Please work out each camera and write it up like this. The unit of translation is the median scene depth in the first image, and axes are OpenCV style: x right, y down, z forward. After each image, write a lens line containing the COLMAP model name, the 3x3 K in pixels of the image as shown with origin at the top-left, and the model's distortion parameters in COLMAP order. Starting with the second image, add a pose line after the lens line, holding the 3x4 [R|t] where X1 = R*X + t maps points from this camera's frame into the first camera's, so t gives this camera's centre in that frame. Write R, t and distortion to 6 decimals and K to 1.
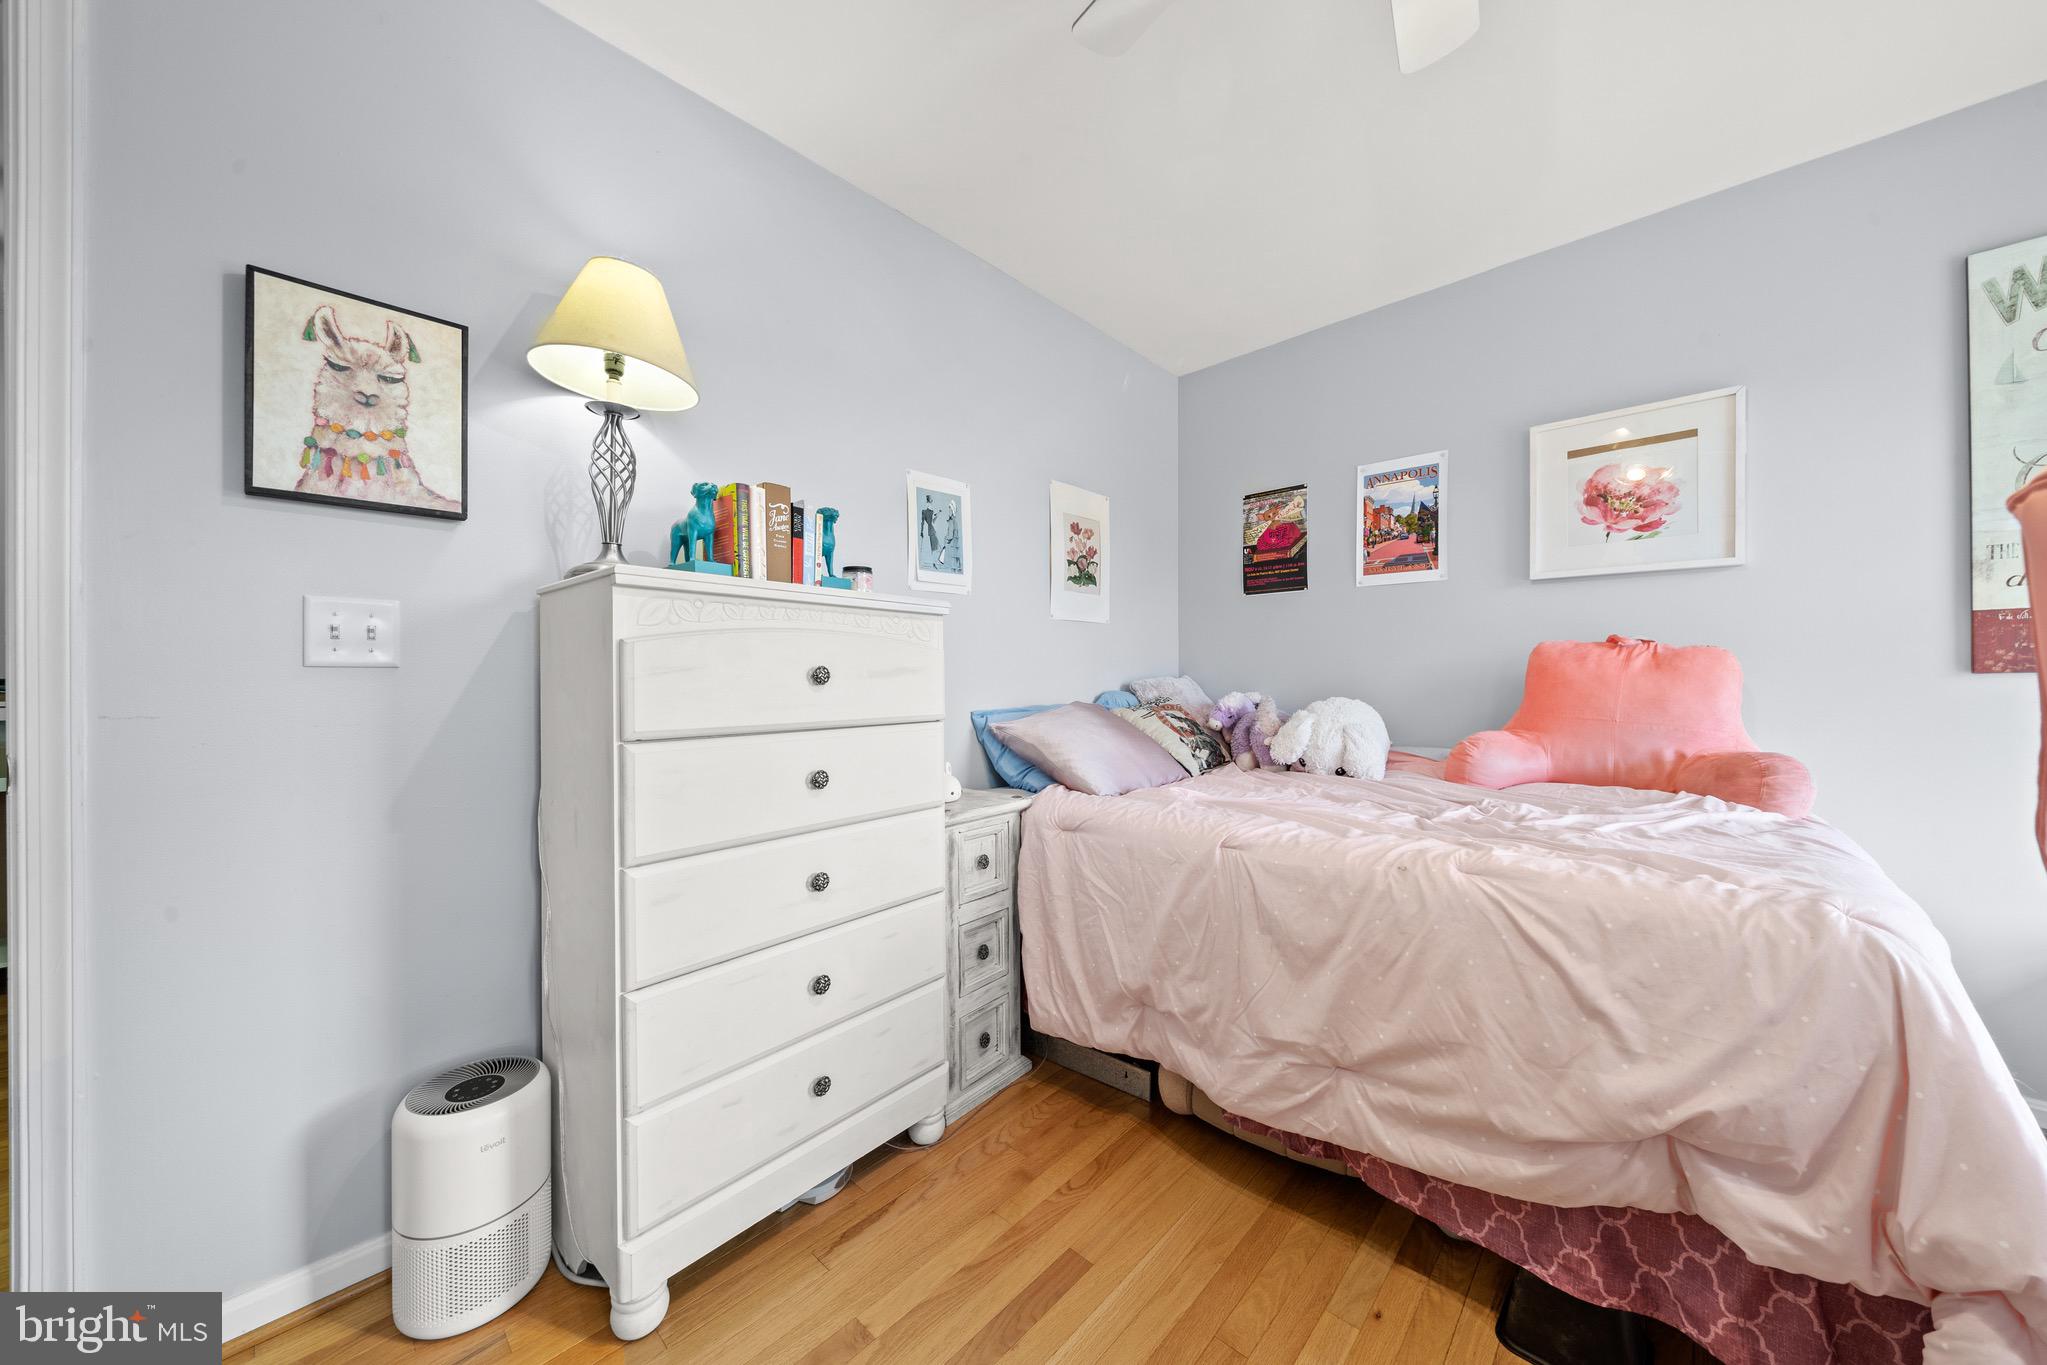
lens RADIAL K [[692.4, 0, 1024.1], [0, 692.4, 675.1], [0, 0, 1]] dist [-0.000725, 0.000037]
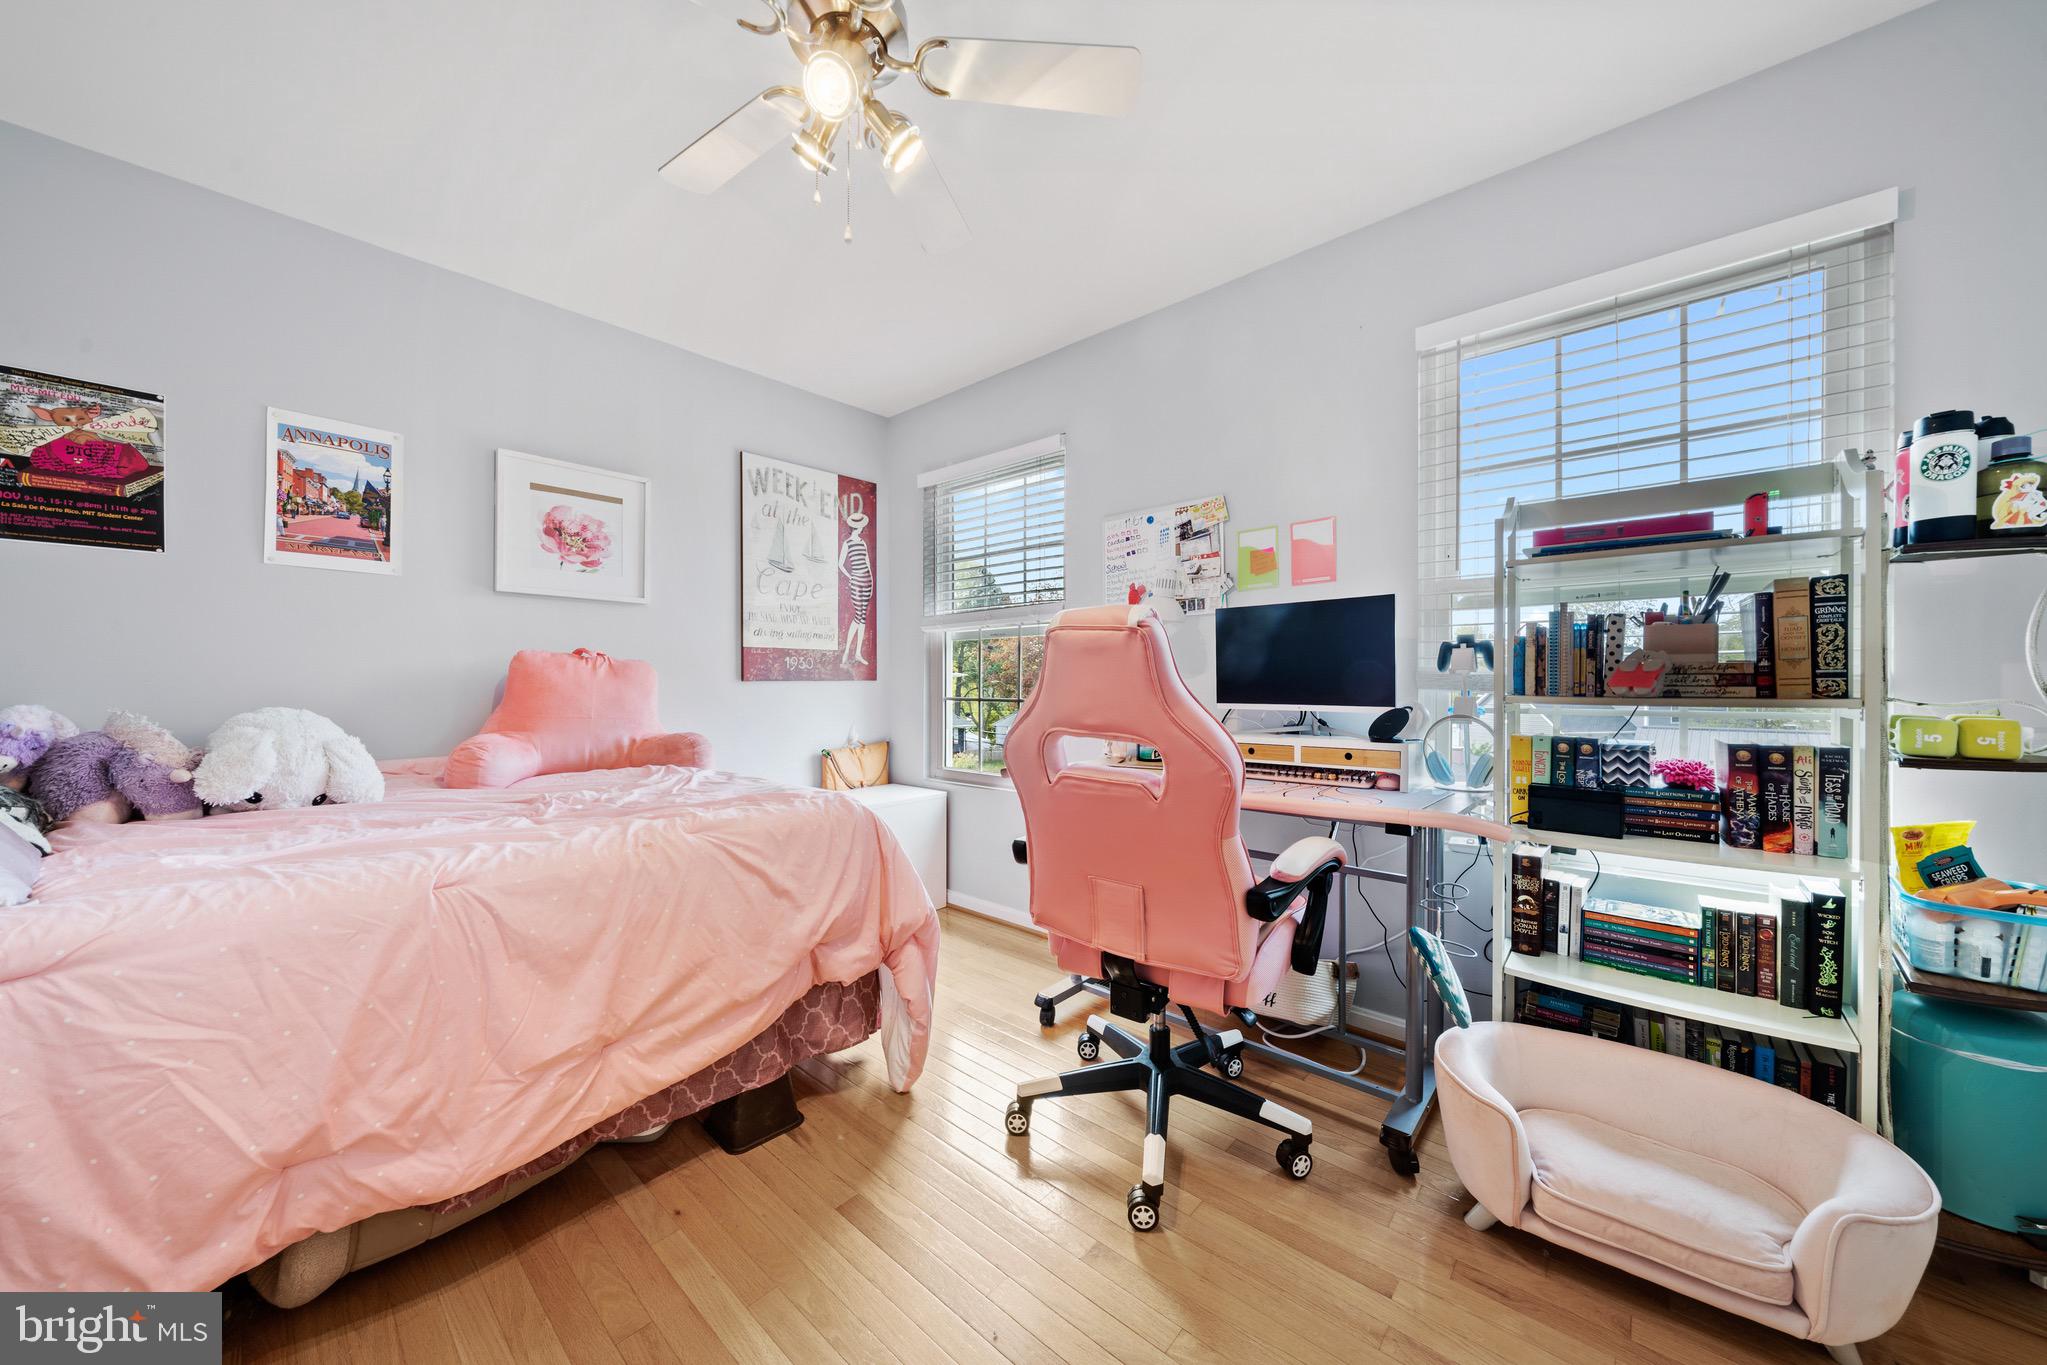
lens RADIAL K [[692.4, 0, 1024.1], [0, 692.4, 675.1], [0, 0, 1]] dist [-0.000725, 0.000037]
pose [[-0.000892, 0.014874, 0.999889, -0.383087], [-0.006316, 0.999869, -0.014880, 0.002903], [-0.999980, -0.006328, -0.000798, 0.219655]]
